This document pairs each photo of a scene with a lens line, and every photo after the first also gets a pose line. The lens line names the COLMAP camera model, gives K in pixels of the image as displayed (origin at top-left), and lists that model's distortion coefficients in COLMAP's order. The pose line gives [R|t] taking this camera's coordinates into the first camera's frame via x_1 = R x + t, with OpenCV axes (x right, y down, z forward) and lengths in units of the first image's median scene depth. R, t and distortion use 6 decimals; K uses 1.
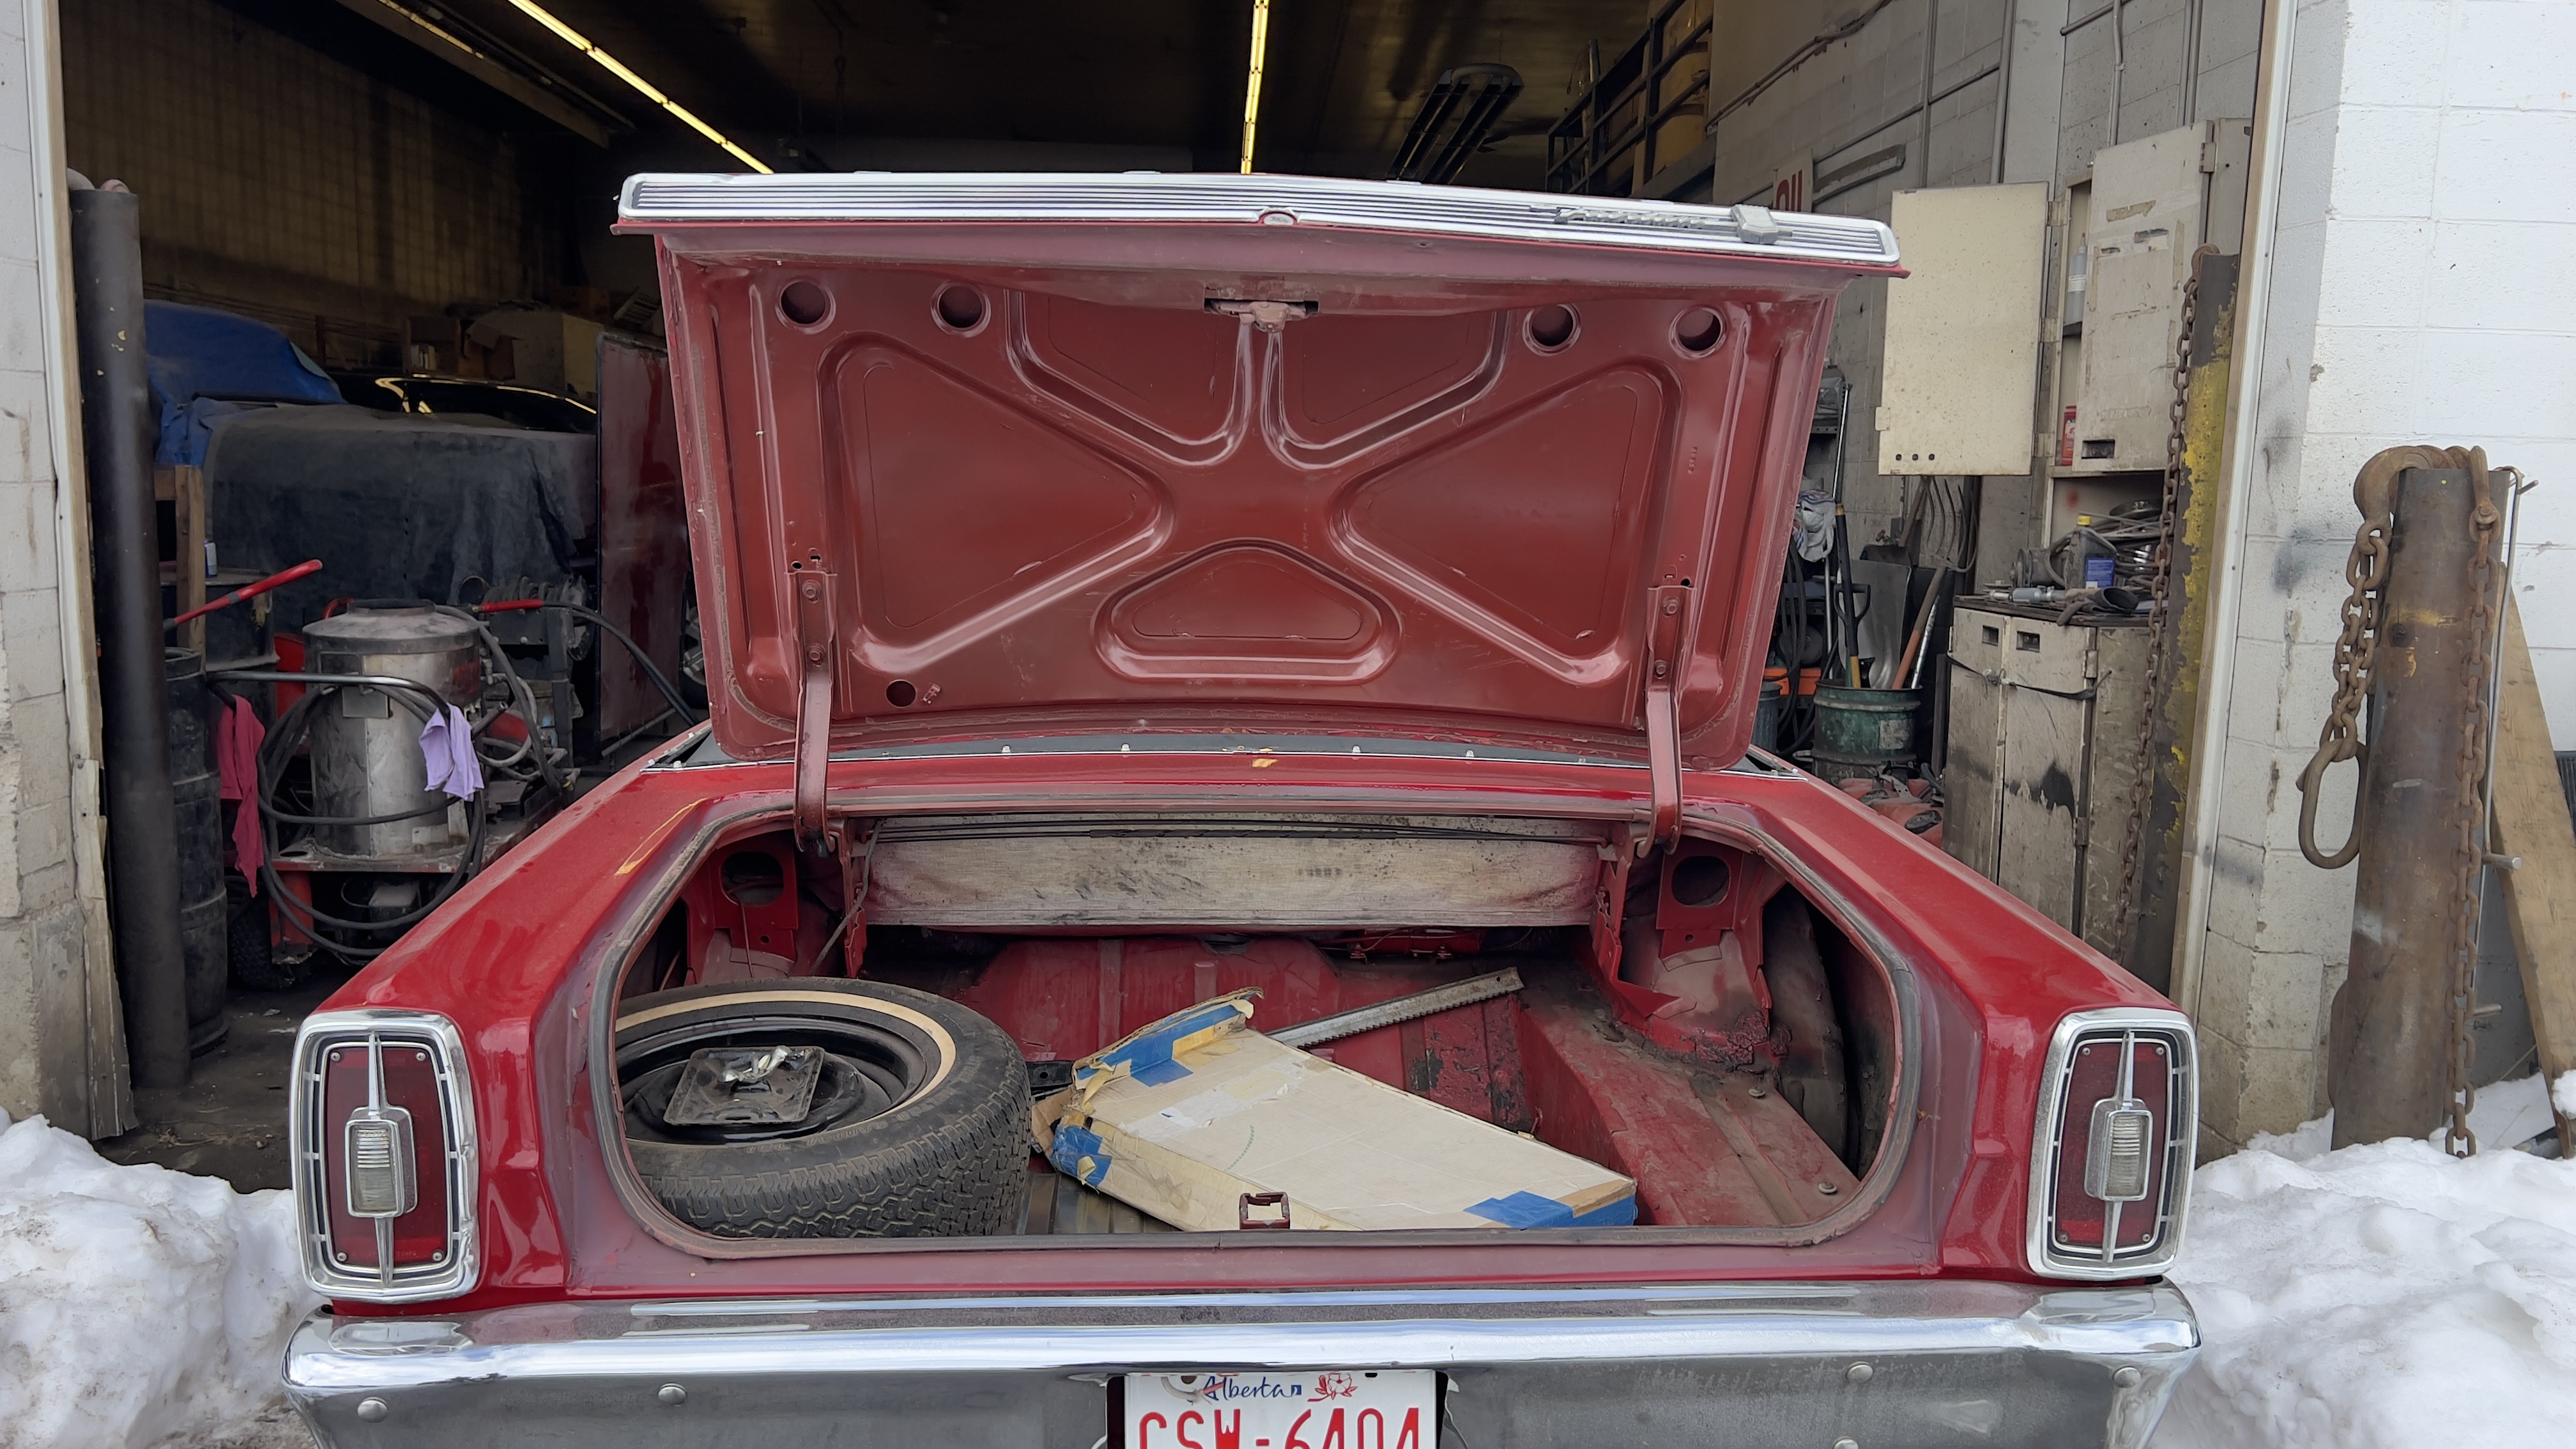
lens RADIAL K [[1923.7, 0, 1319.0], [0, 1923.7, 729.2], [0, 0, 1]] dist [0.118025, -0.146956]
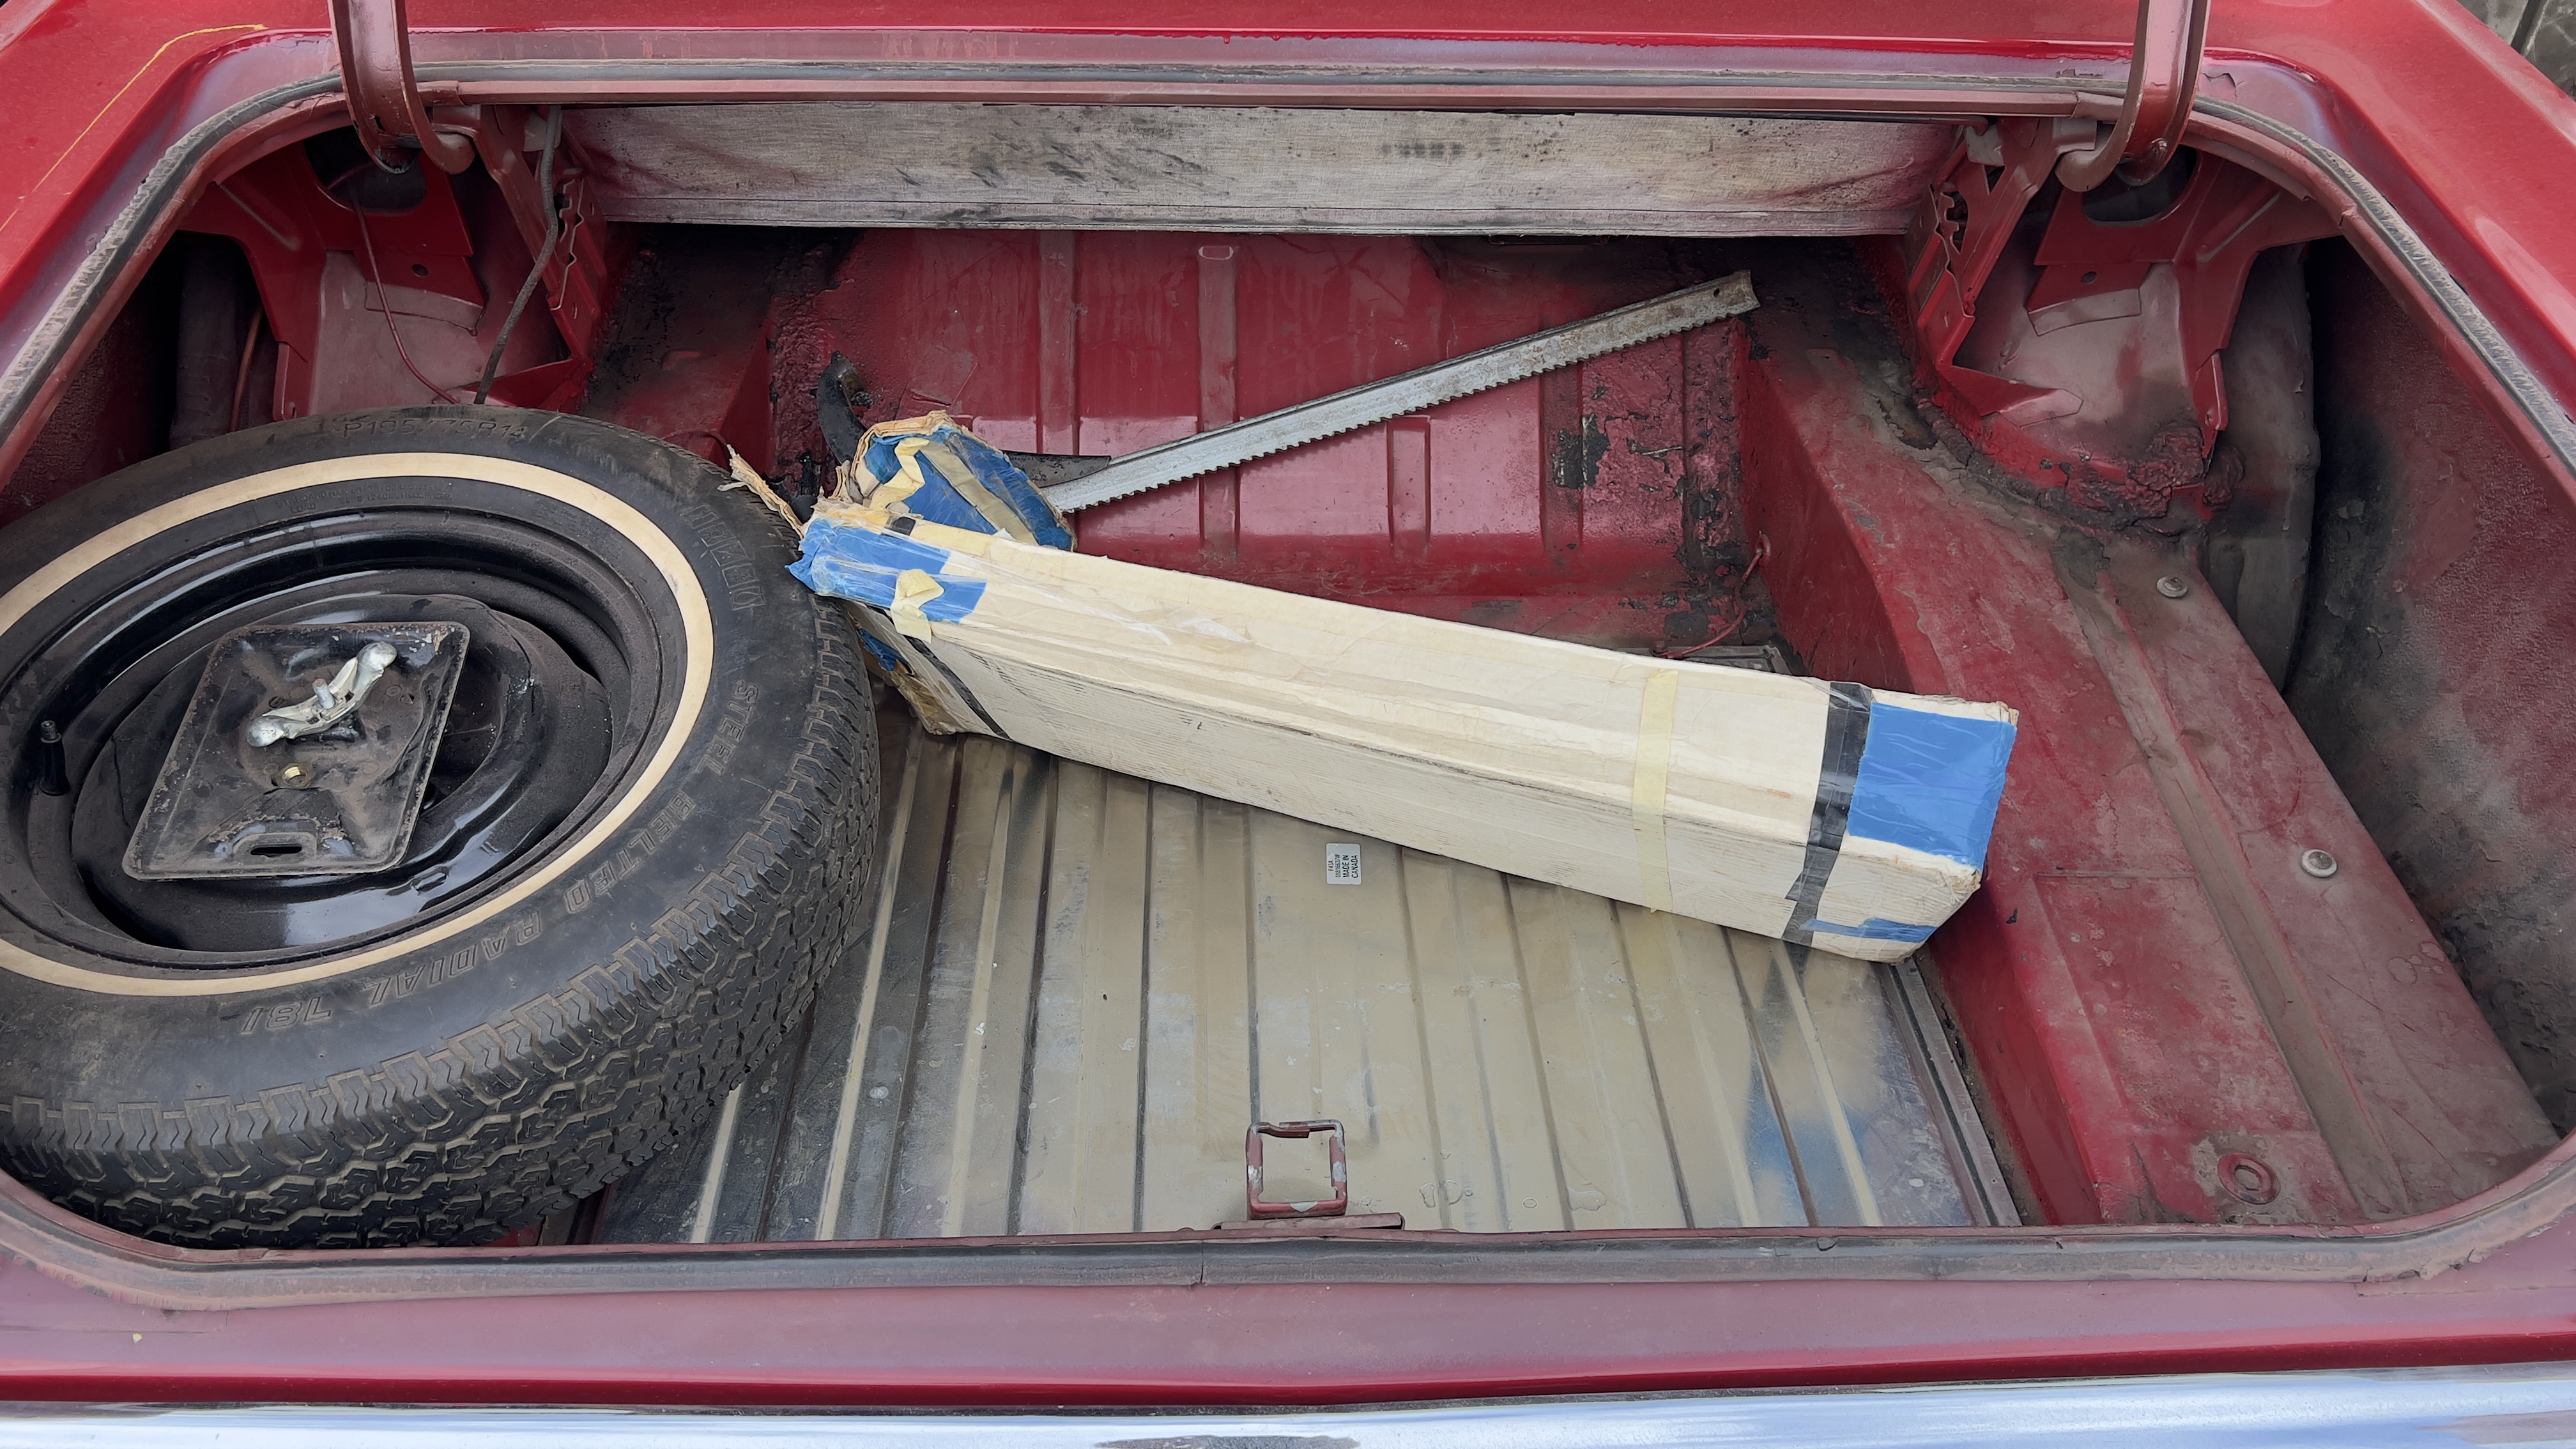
lens RADIAL K [[1936.4, 0, 1281.5], [0, 1936.4, 722.1], [0, 0, 1]] dist [0.010298, -0.000180]
pose [[0.998619, 0.034686, -0.039462, -0.012096], [-0.008139, 0.844158, 0.536032, -0.080607], [0.051905, -0.534970, 0.843275, 0.463506]]
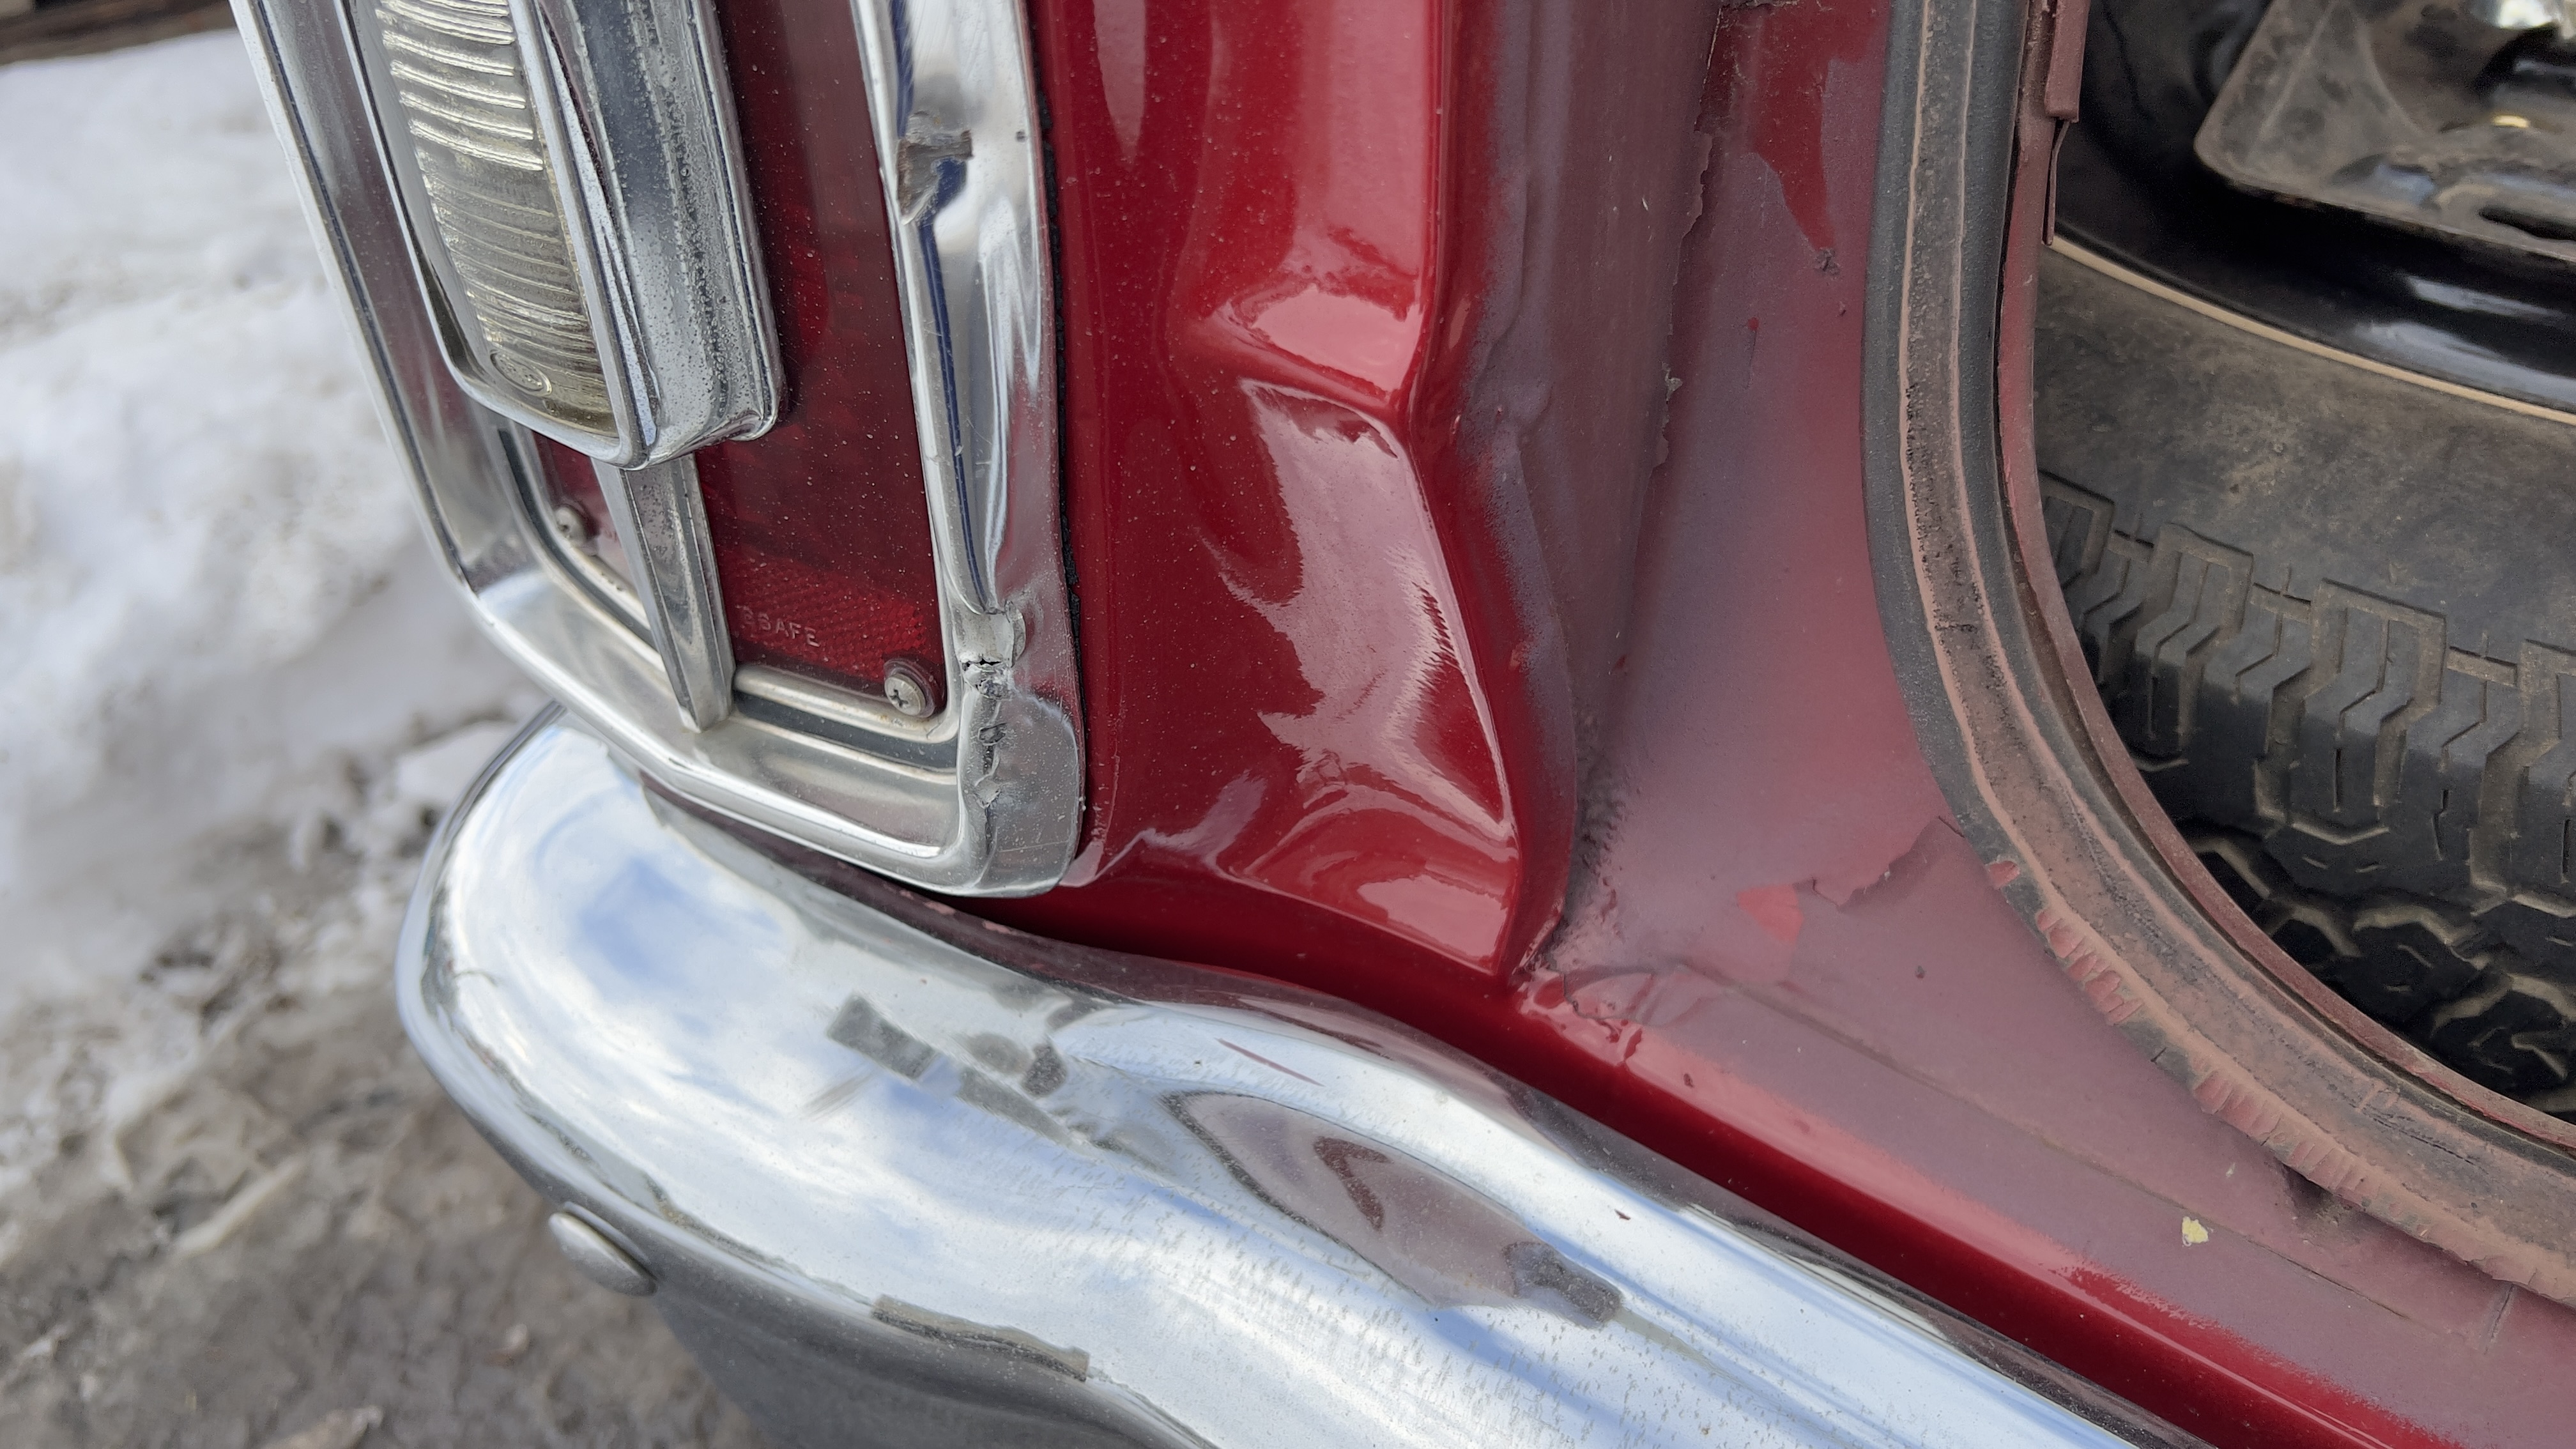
lens RADIAL K [[1929.2, 0, 1283.9], [0, 1929.2, 742.5], [0, 0, 1]] dist [0.092439, -0.115182]
pose [[0.772701, 0.397699, -0.494740, -0.213403], [-0.073955, 0.830497, 0.552092, 0.107676], [0.630447, -0.390014, 0.671138, 0.581154]]
